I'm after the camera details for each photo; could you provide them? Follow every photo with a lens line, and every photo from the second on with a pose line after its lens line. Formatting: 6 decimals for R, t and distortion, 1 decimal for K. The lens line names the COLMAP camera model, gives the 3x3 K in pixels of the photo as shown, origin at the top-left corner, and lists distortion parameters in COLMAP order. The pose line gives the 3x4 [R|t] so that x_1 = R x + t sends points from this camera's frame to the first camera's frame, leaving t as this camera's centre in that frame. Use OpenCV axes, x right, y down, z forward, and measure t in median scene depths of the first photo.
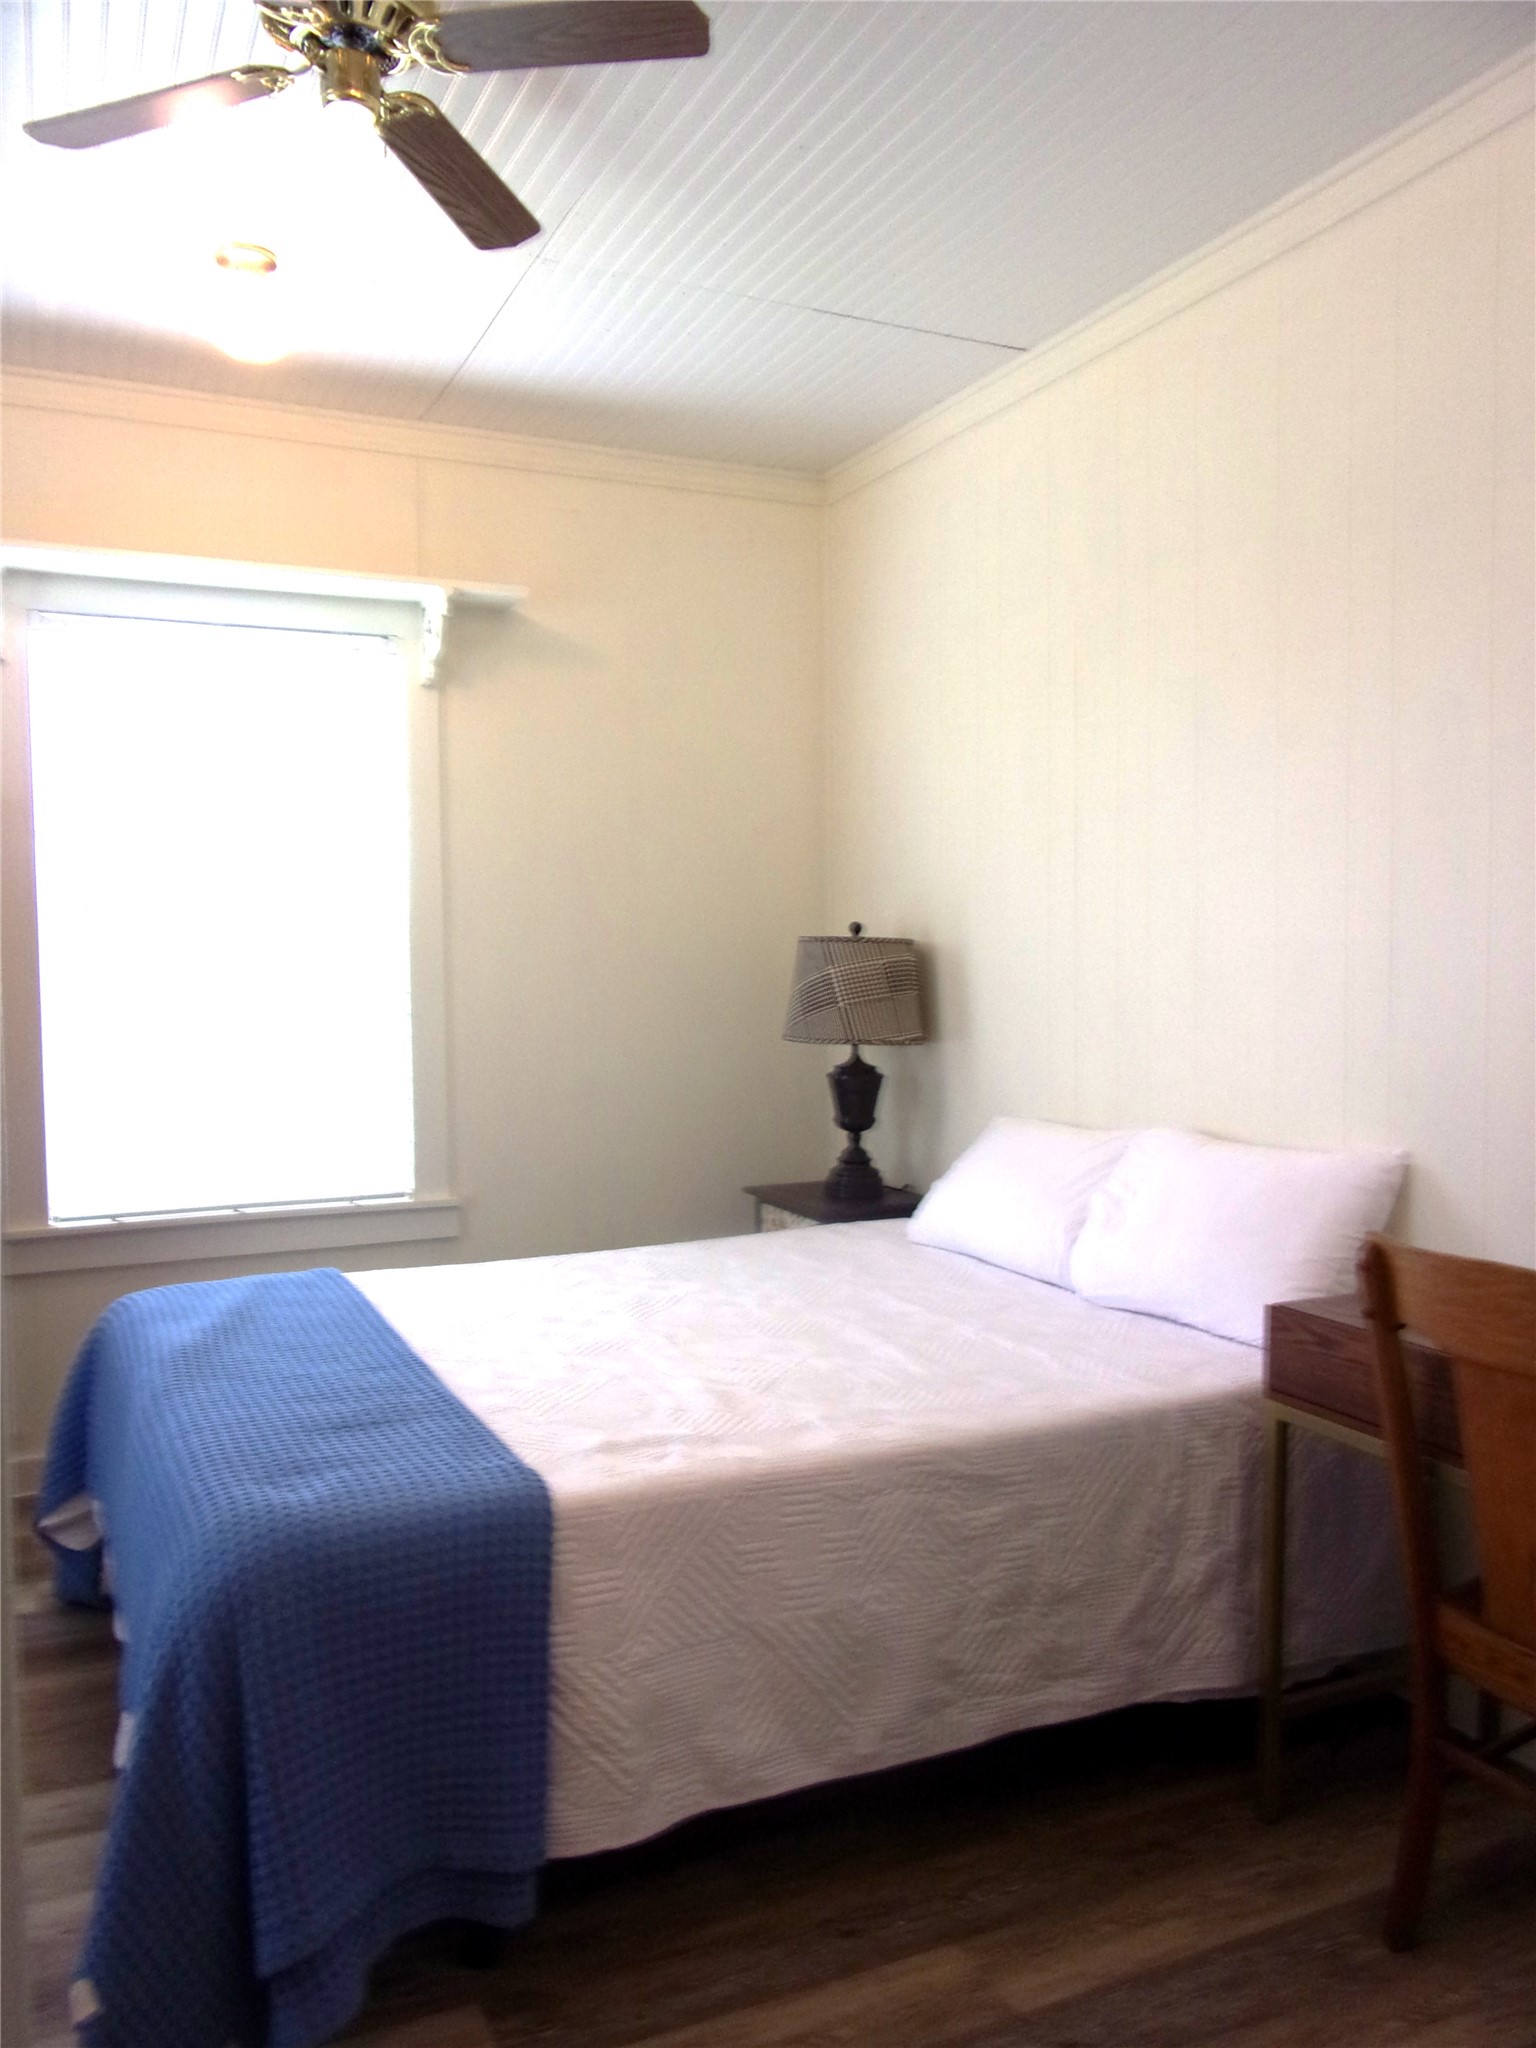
lens RADIAL K [[1512.7, 0, 760.9], [0, 1512.7, 1033.5], [0, 0, 1]] dist [-0.023524, 0.008096]
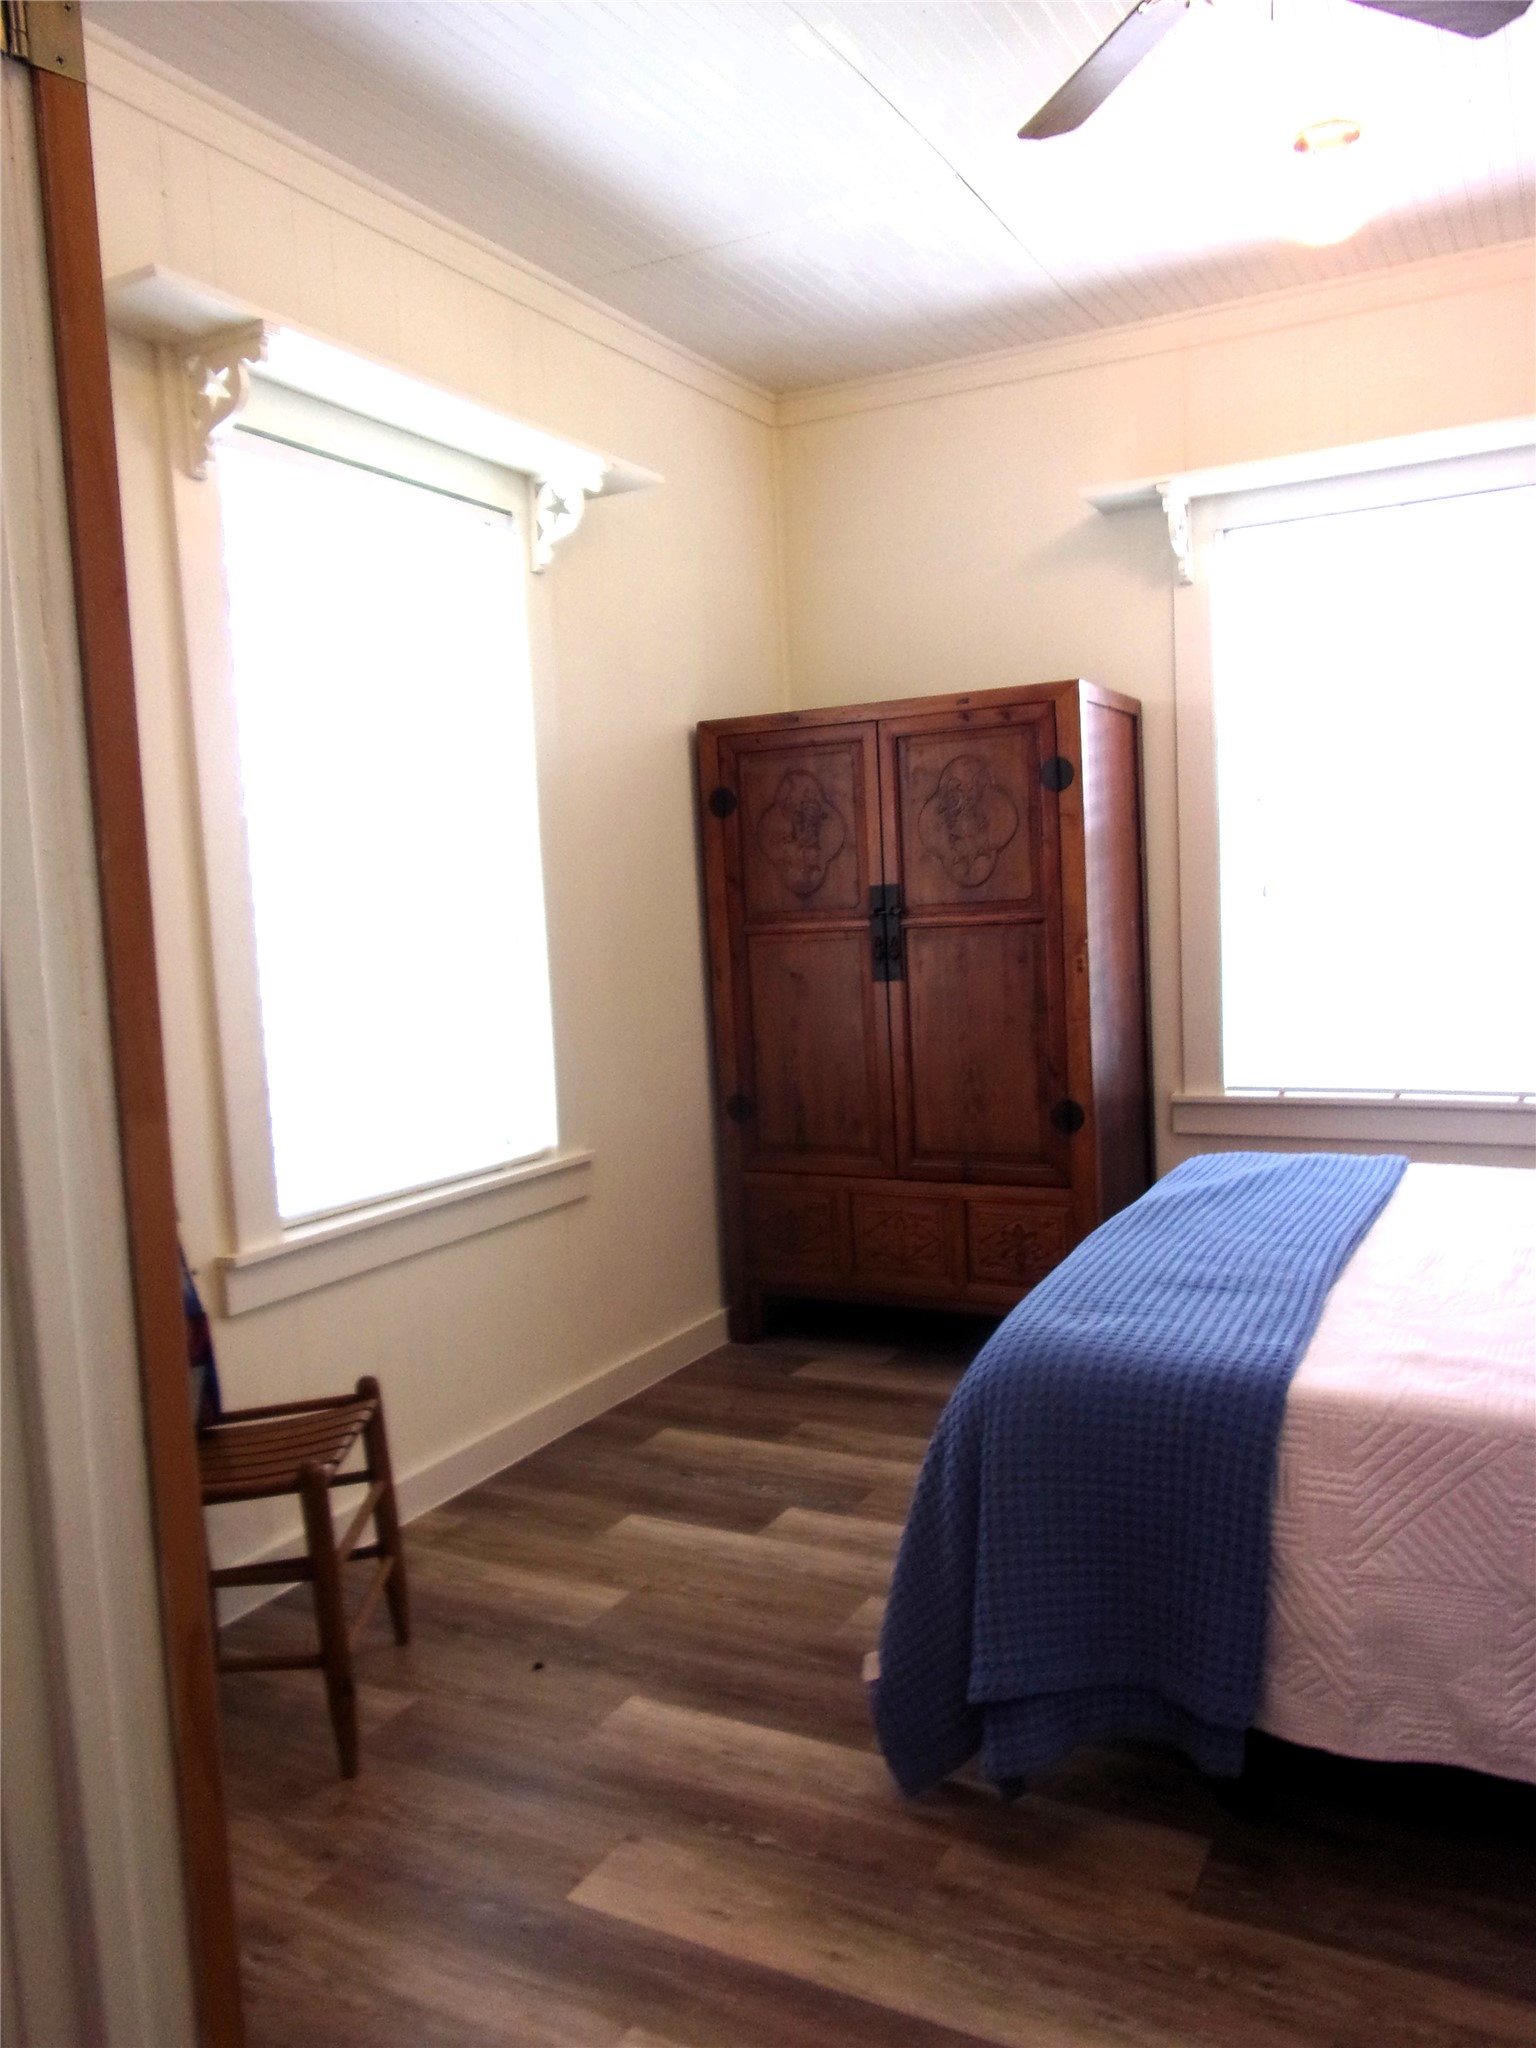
lens RADIAL K [[1512.7, 0, 757.8], [0, 1512.7, 1017.1], [0, 0, 1]] dist [-0.023524, 0.008096]
pose [[0.611784, 0.050554, -0.789408, 0.415088], [-0.000362, 0.997973, 0.063631, 0.002907], [0.791025, -0.038642, 0.610562, 0.124887]]
